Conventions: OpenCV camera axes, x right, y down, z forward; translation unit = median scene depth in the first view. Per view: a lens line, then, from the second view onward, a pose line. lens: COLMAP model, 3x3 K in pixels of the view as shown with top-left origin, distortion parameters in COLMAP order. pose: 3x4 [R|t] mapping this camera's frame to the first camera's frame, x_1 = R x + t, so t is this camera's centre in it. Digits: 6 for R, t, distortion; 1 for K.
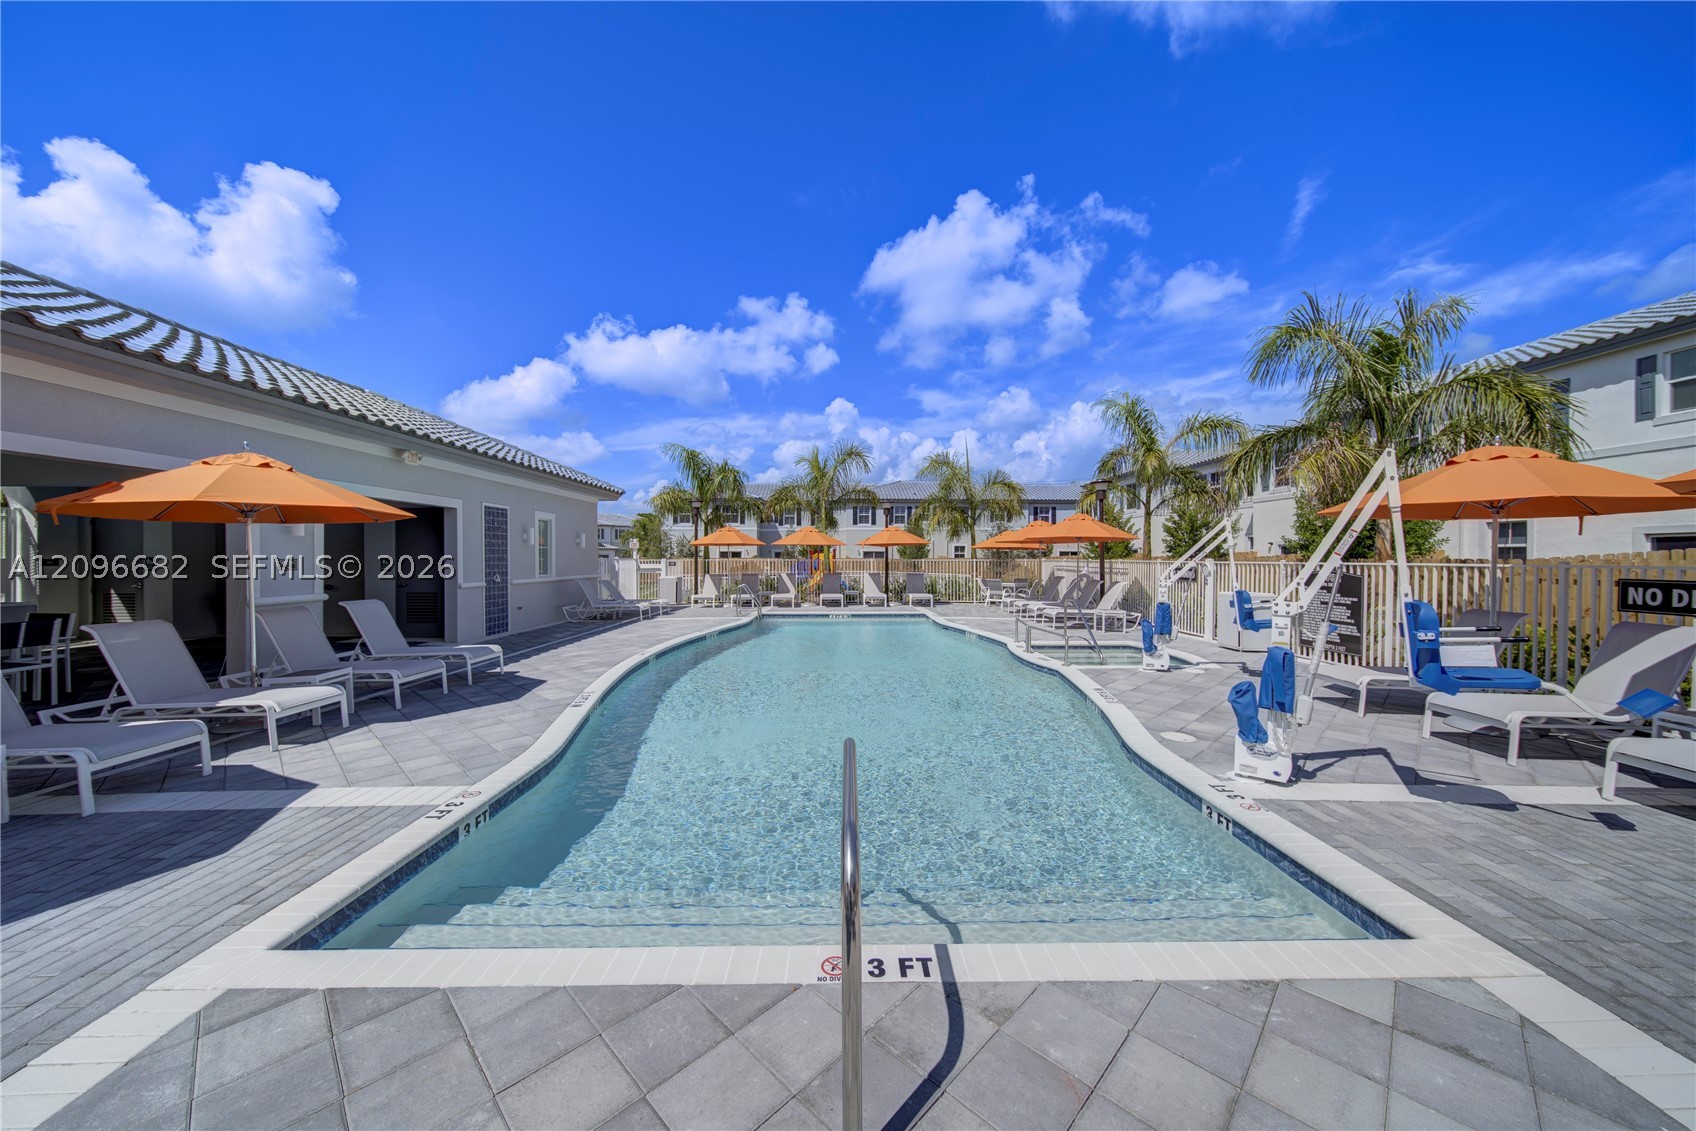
lens RADIAL K [[605.7, 0, 847.7], [0, 605.7, 558.4], [0, 0, 1]] dist [0.001007, -0.000345]
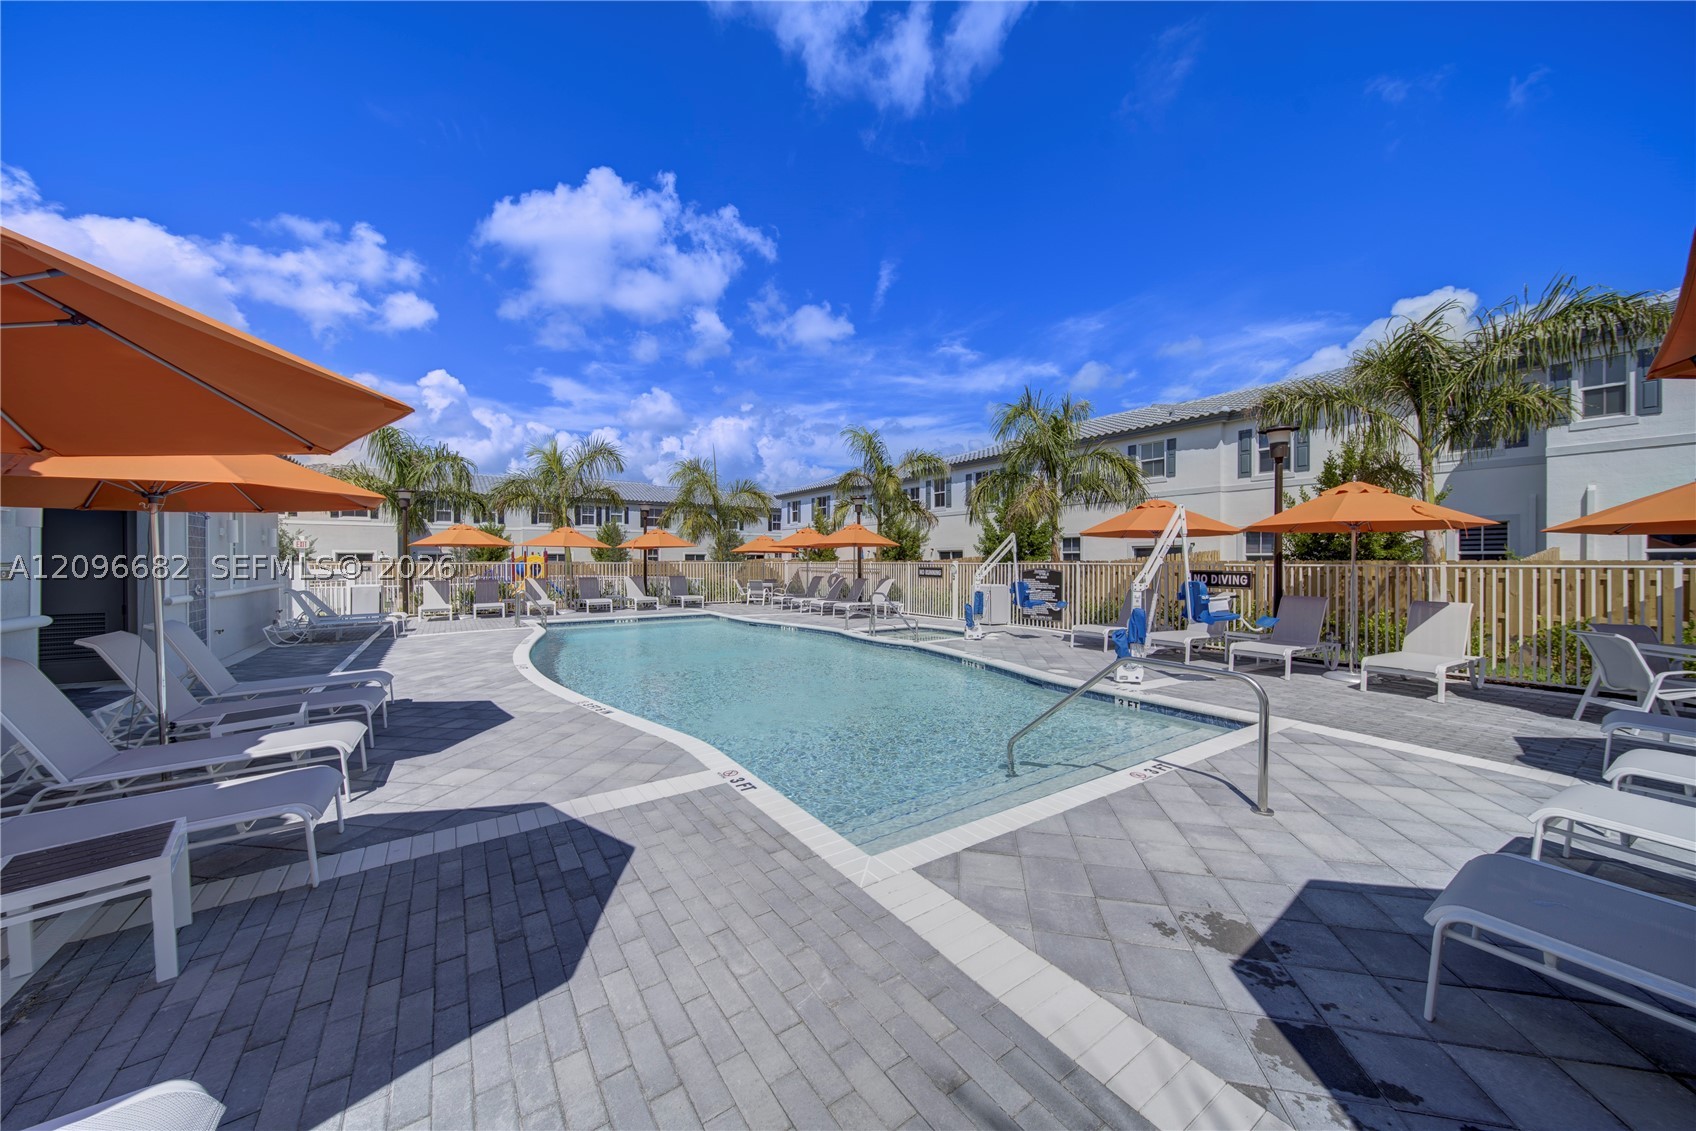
lens RADIAL K [[609.3, 0, 848.0], [0, 609.3, 565.5], [0, 0, 1]] dist [0.018393, -0.000074]
pose [[0.827349, -0.004234, 0.561673, -0.268158], [0.000962, 0.999981, 0.006121, 0.001109], [-0.561688, -0.004524, 0.827337, -0.010333]]
